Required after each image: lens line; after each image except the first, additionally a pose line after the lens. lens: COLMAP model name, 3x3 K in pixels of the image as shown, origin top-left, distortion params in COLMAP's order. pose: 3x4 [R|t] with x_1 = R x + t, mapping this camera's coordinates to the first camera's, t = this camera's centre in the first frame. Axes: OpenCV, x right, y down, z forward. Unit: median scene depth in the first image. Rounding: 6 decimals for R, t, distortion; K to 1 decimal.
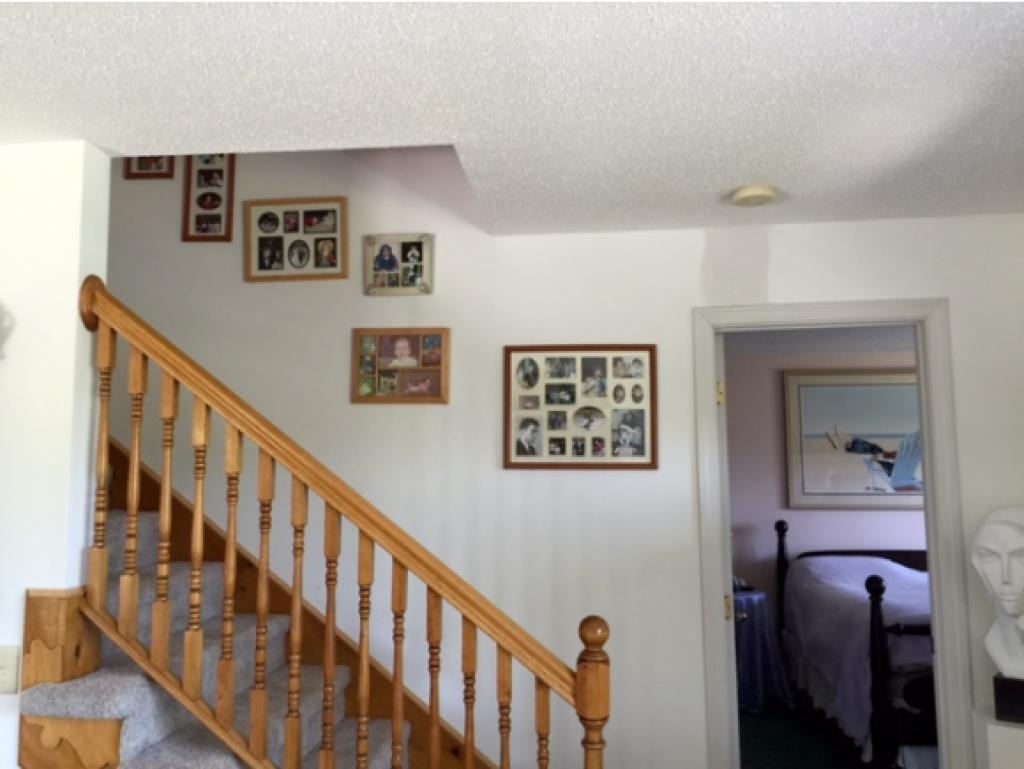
lens RADIAL K [[874.2, 0, 508.7], [0, 874.2, 381.1], [0, 0, 1]] dist [0.008055, 0.003485]
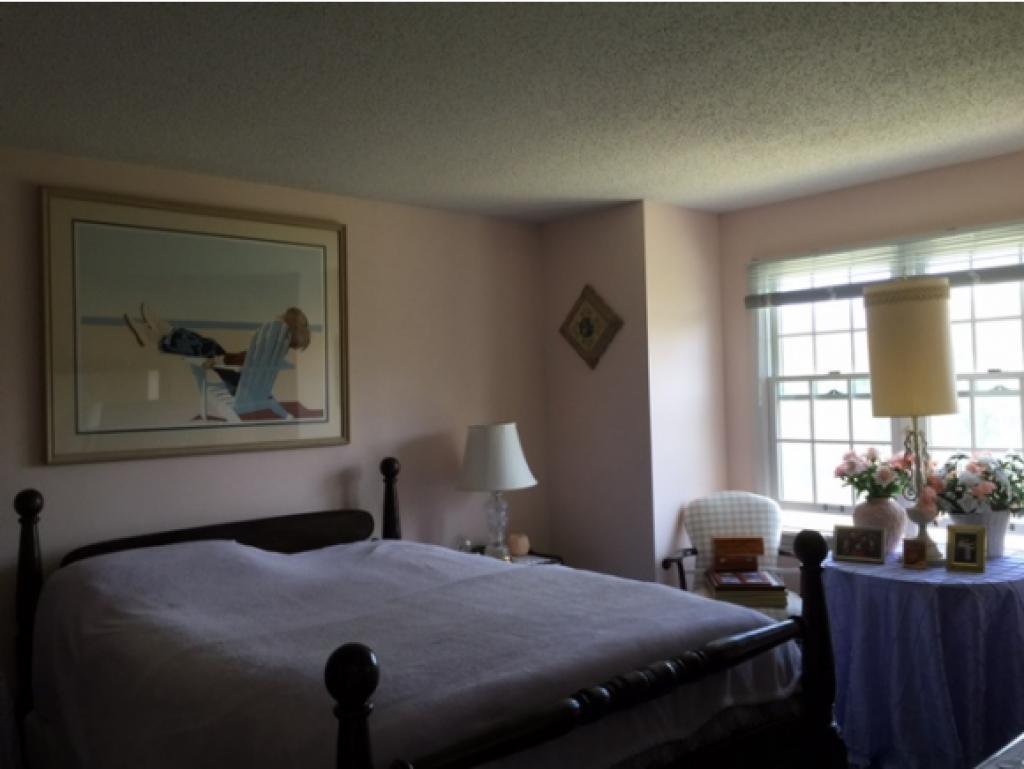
lens RADIAL K [[874.2, 0, 510.2], [0, 874.2, 375.1], [0, 0, 1]] dist [0.008055, 0.003485]
pose [[0.674968, -0.002609, 0.737842, 0.131299], [-0.048115, 0.997710, 0.047543, 0.059003], [-0.736276, -0.067591, 0.673297, 0.475392]]
